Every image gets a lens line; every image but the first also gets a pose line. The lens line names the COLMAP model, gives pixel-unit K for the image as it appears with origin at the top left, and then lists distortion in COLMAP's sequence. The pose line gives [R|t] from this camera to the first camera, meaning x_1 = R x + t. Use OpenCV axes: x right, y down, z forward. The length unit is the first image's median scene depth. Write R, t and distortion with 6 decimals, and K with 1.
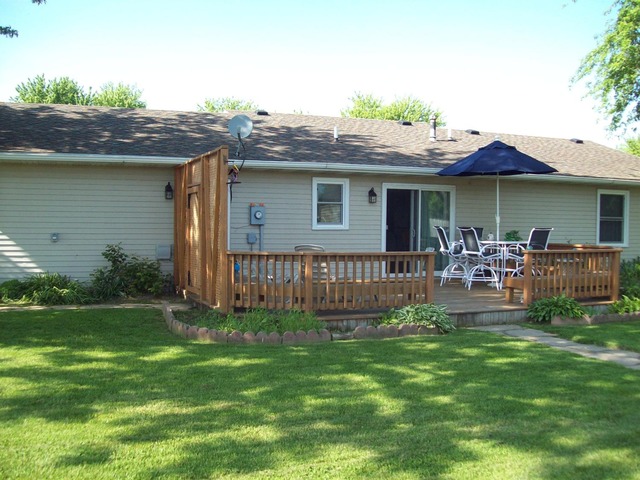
lens RADIAL K [[676.8, 0, 321.8], [0, 676.8, 240.3], [0, 0, 1]] dist [-0.143112, 0.000000]
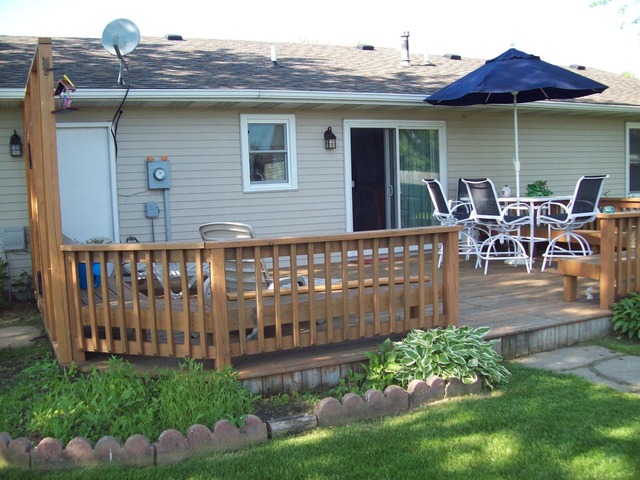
lens RADIAL K [[676.8, 0, 318.4], [0, 676.8, 240.3], [0, 0, 1]] dist [-0.143112, 0.000000]
pose [[0.996724, -0.050268, 0.063353, 0.016170], [0.046323, 0.996984, 0.062268, -0.007099], [-0.066292, -0.059129, 0.996047, 0.348012]]
